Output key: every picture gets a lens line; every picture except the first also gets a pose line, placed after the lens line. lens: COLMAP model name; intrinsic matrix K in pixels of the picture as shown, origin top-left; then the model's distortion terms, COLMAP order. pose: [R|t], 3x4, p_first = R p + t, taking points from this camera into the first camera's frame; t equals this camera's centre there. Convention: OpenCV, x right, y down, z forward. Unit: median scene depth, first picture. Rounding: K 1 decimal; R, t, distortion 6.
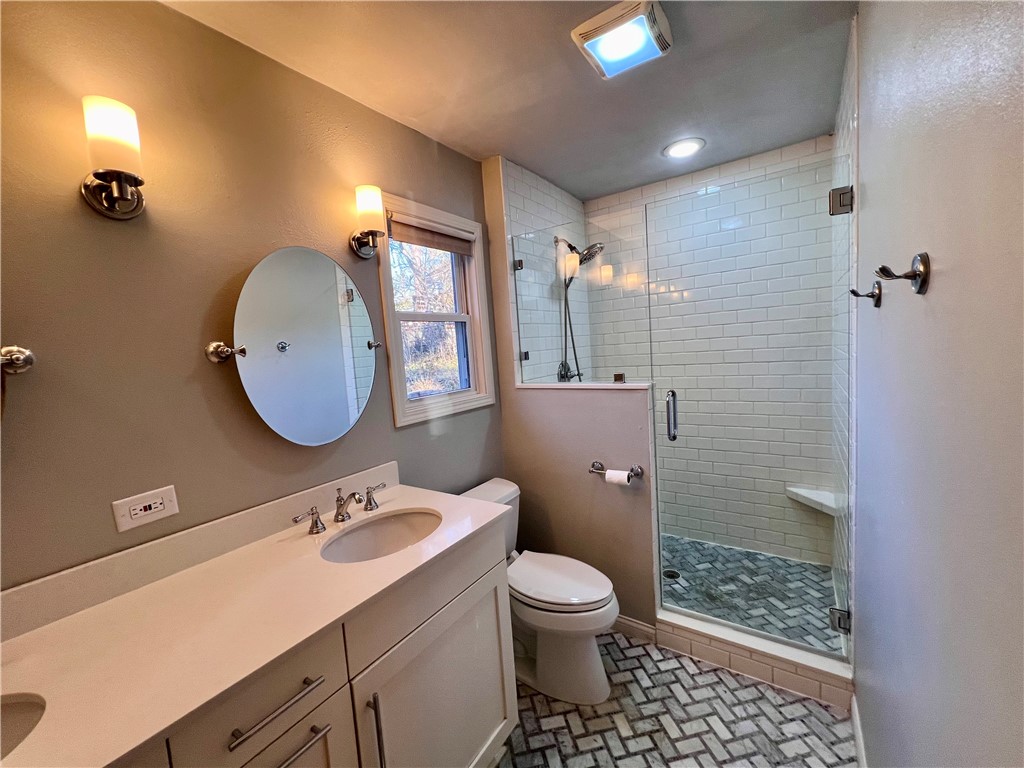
lens RADIAL K [[410.7, 0, 510.7], [0, 410.7, 382.2], [0, 0, 1]] dist [-0.002604, 0.000274]
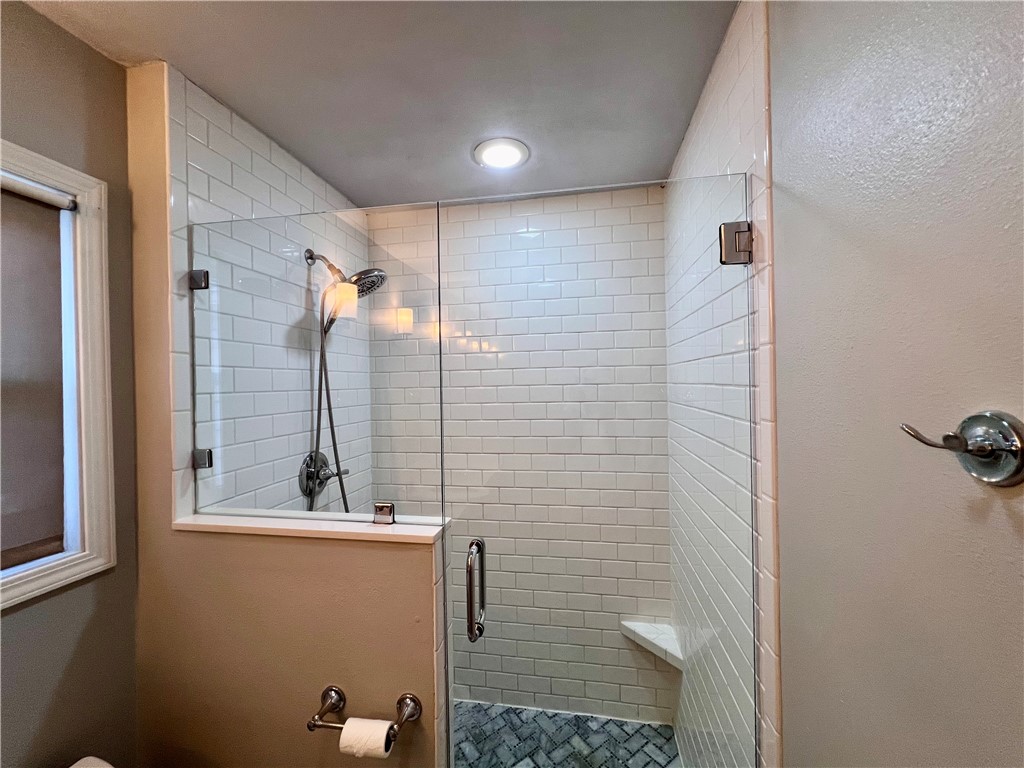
lens RADIAL K [[410.7, 0, 510.7], [0, 410.7, 382.2], [0, 0, 1]] dist [-0.002604, 0.000274]
pose [[0.908532, 0.052136, 0.414550, 0.158758], [-0.007737, 0.994113, -0.108069, -0.104054], [-0.417744, 0.094977, 0.903587, 0.379586]]
